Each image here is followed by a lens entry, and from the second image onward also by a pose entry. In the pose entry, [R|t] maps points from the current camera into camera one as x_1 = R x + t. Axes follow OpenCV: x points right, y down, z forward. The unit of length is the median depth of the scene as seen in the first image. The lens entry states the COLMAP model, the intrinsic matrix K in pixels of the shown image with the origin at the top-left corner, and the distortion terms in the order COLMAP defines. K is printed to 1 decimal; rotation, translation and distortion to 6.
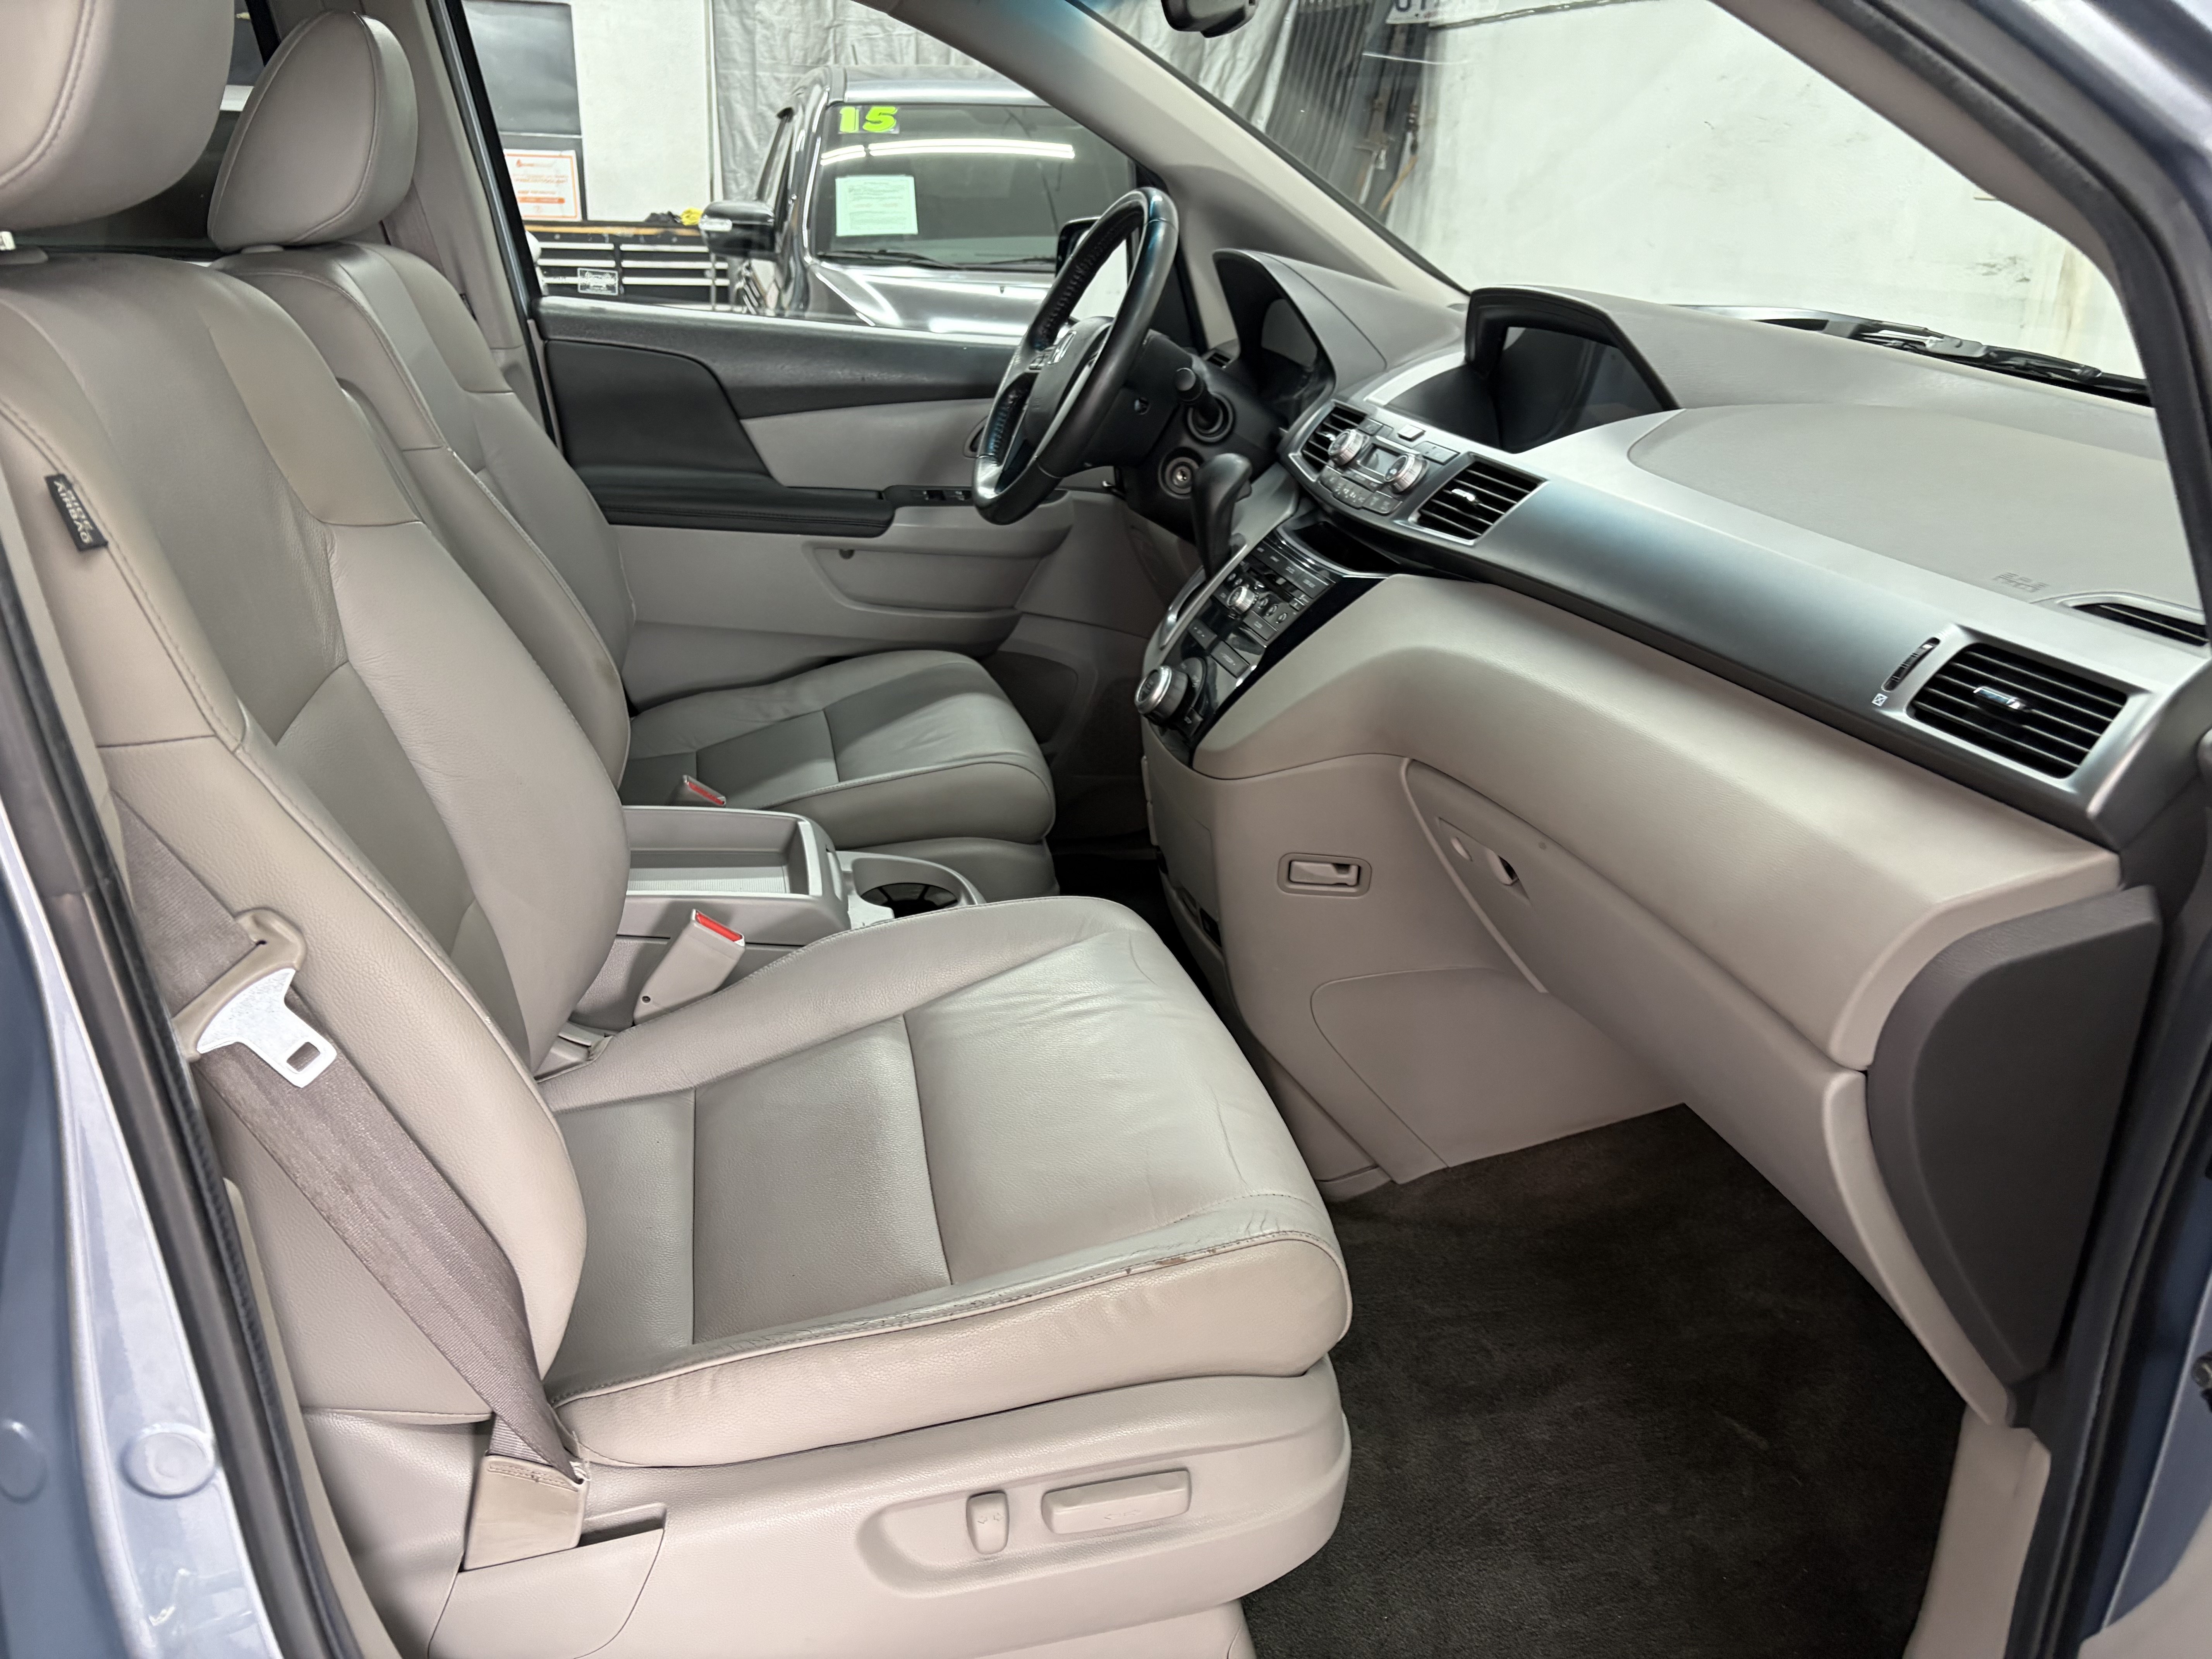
lens RADIAL K [[1668.7, 0, 1105.5], [0, 1668.7, 803.1], [0, 0, 1]] dist [0.013404, 0.005385]
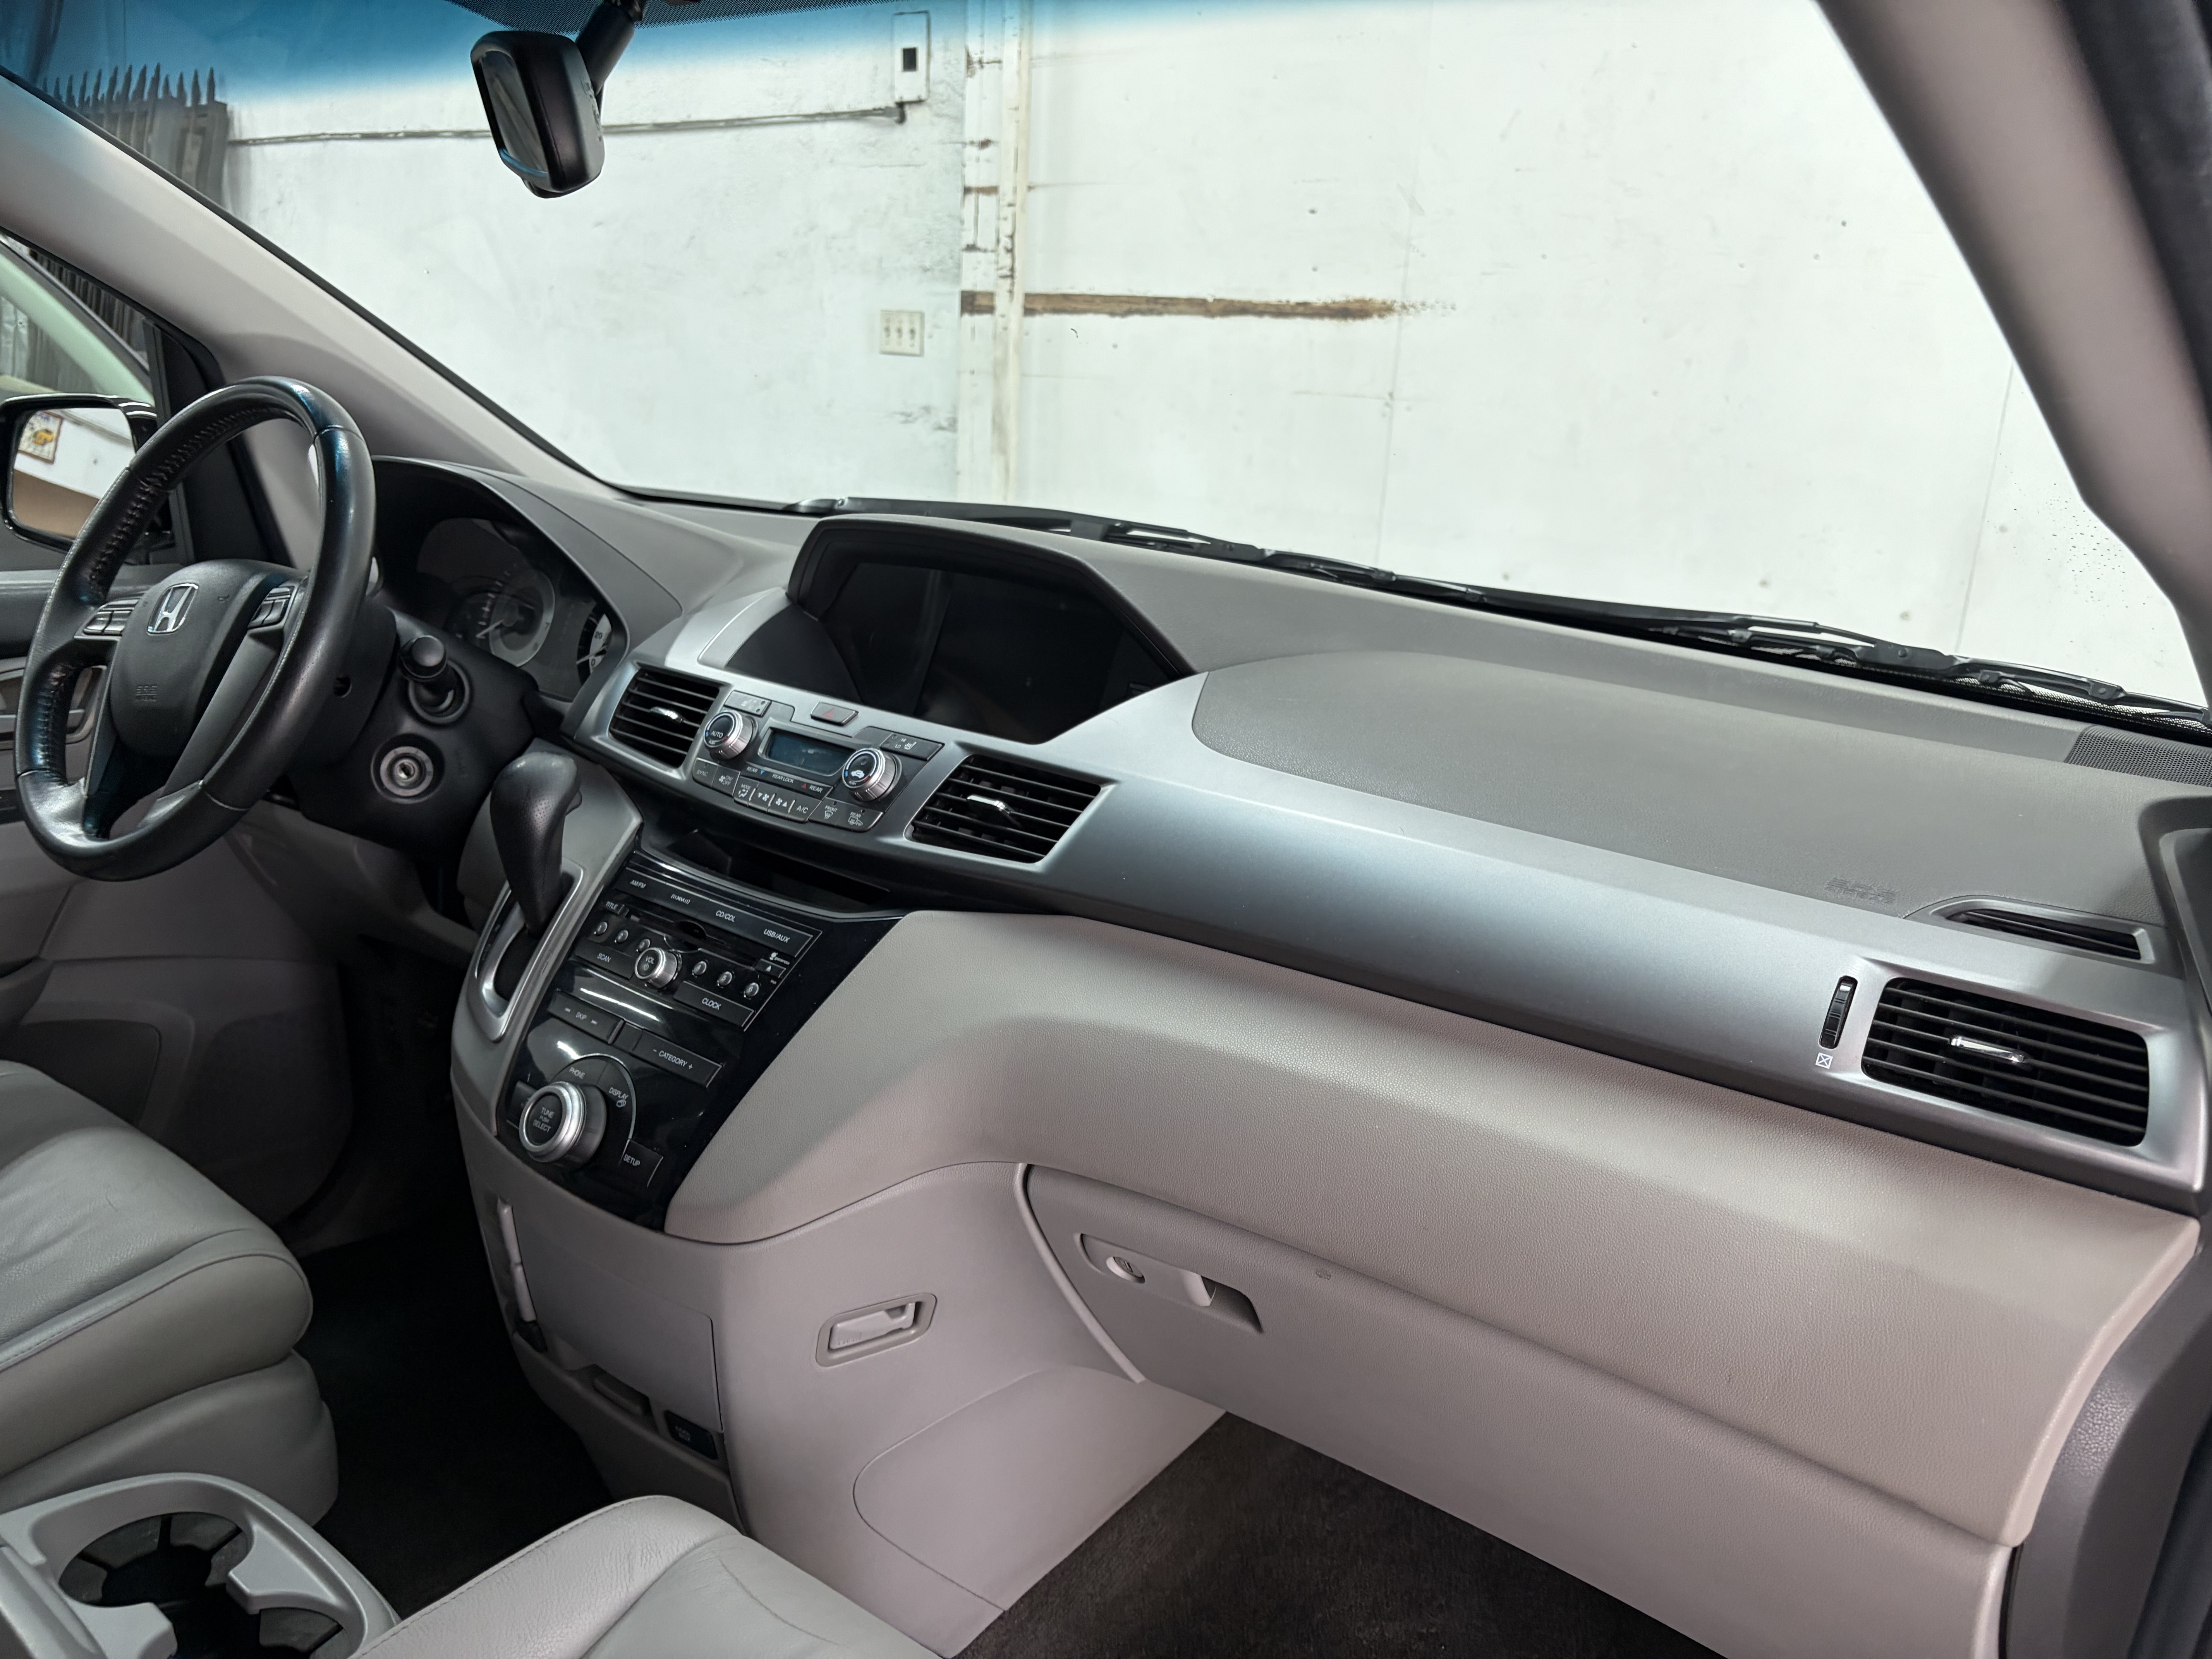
lens RADIAL K [[1668.7, 0, 1105.5], [0, 1668.7, 803.1], [0, 0, 1]] dist [0.013404, 0.005385]
pose [[0.785554, -0.148755, 0.600647, -0.195110], [0.189175, 0.981934, -0.004228, -0.160630], [-0.589167, 0.116949, 0.799503, 0.330321]]
